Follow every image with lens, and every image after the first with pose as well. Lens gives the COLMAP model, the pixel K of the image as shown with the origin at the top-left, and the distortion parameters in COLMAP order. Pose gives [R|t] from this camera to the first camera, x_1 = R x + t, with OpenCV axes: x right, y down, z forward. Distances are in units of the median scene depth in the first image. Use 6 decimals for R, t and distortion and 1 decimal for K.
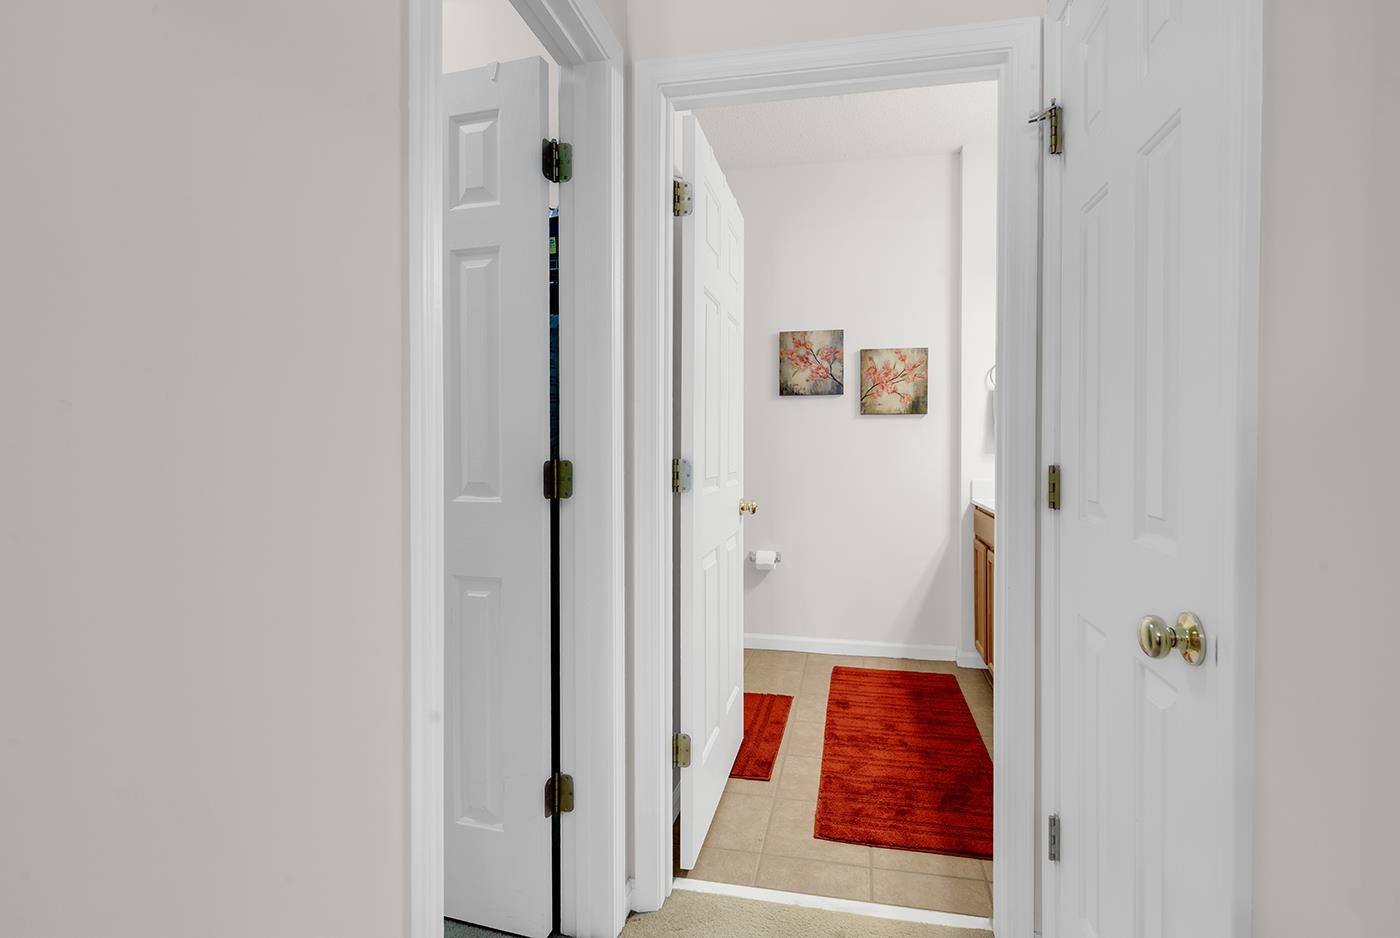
lens RADIAL K [[668.2, 0, 730.7], [0, 668.2, 445.2], [0, 0, 1]] dist [0.003736, 0.000751]
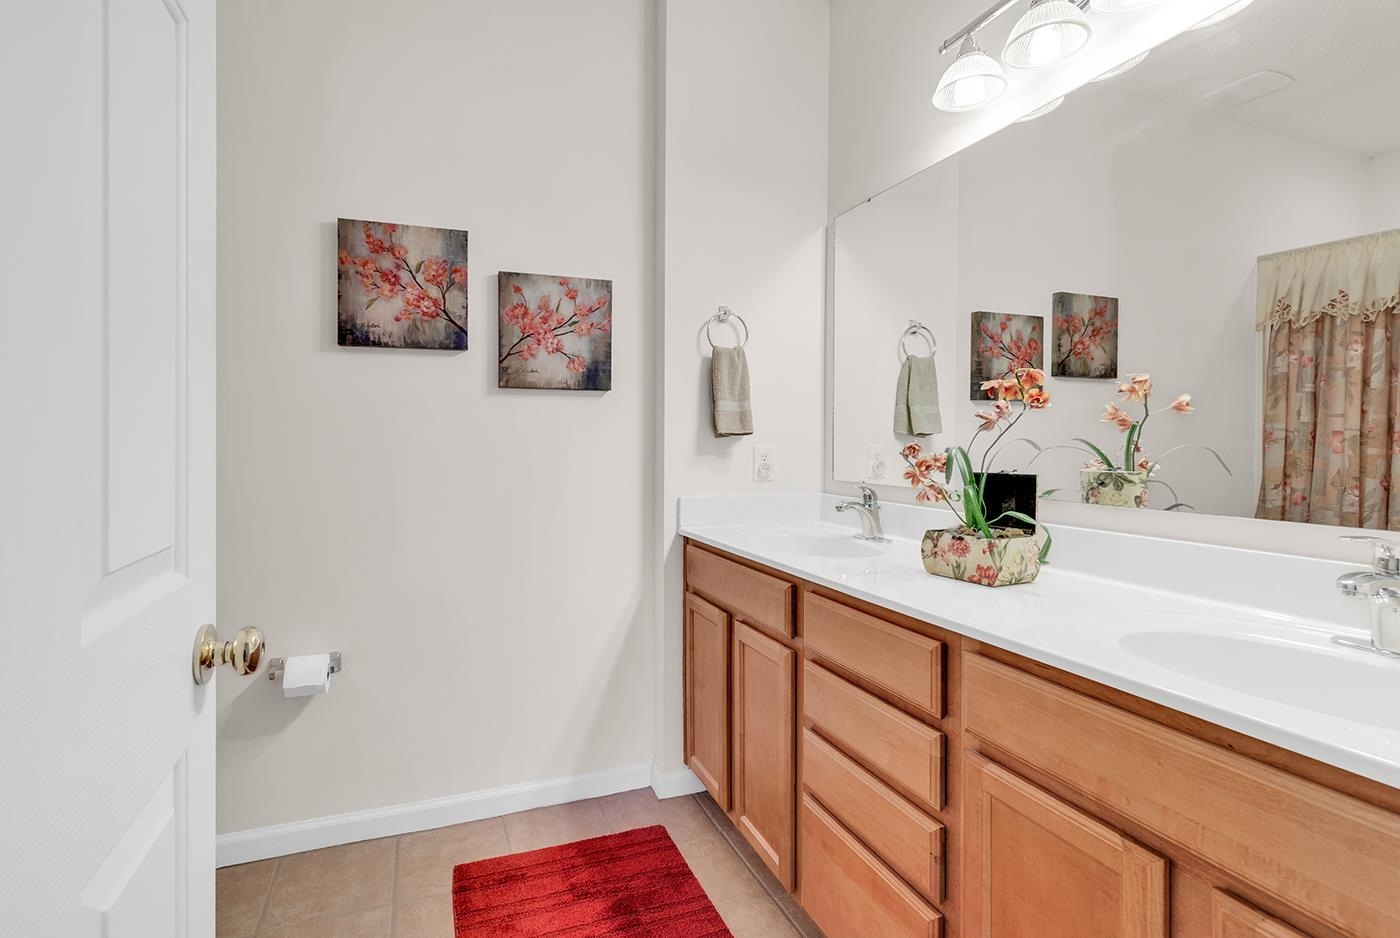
lens RADIAL K [[641.0, 0, 657.7], [0, 641.0, 438.3], [0, 0, 1]] dist [0.002641, -0.001058]
pose [[0.855630, 0.000156, 0.517589, 0.030043], [0.001495, 0.999995, -0.002774, -0.001695], [-0.517587, 0.003147, 0.855625, 0.474378]]
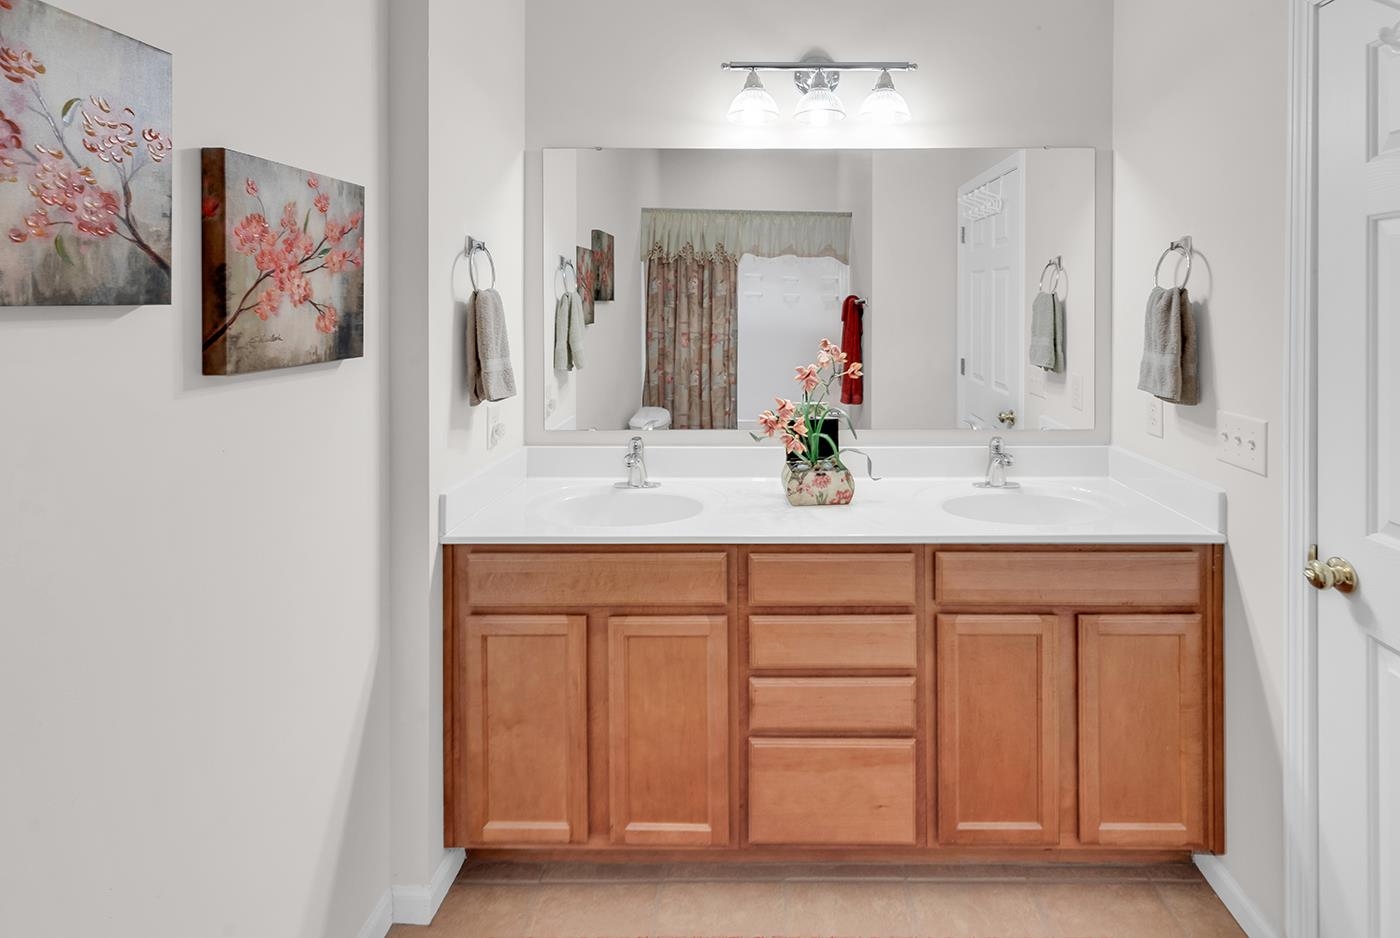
lens RADIAL K [[668.2, 0, 758.3], [0, 668.2, 305.3], [0, 0, 1]] dist [0.003736, 0.000751]
pose [[-0.172849, -0.004876, 0.984936, -0.127625], [0.004411, 0.999974, 0.005724, -0.076917], [-0.984938, 0.005333, -0.172823, 0.827506]]
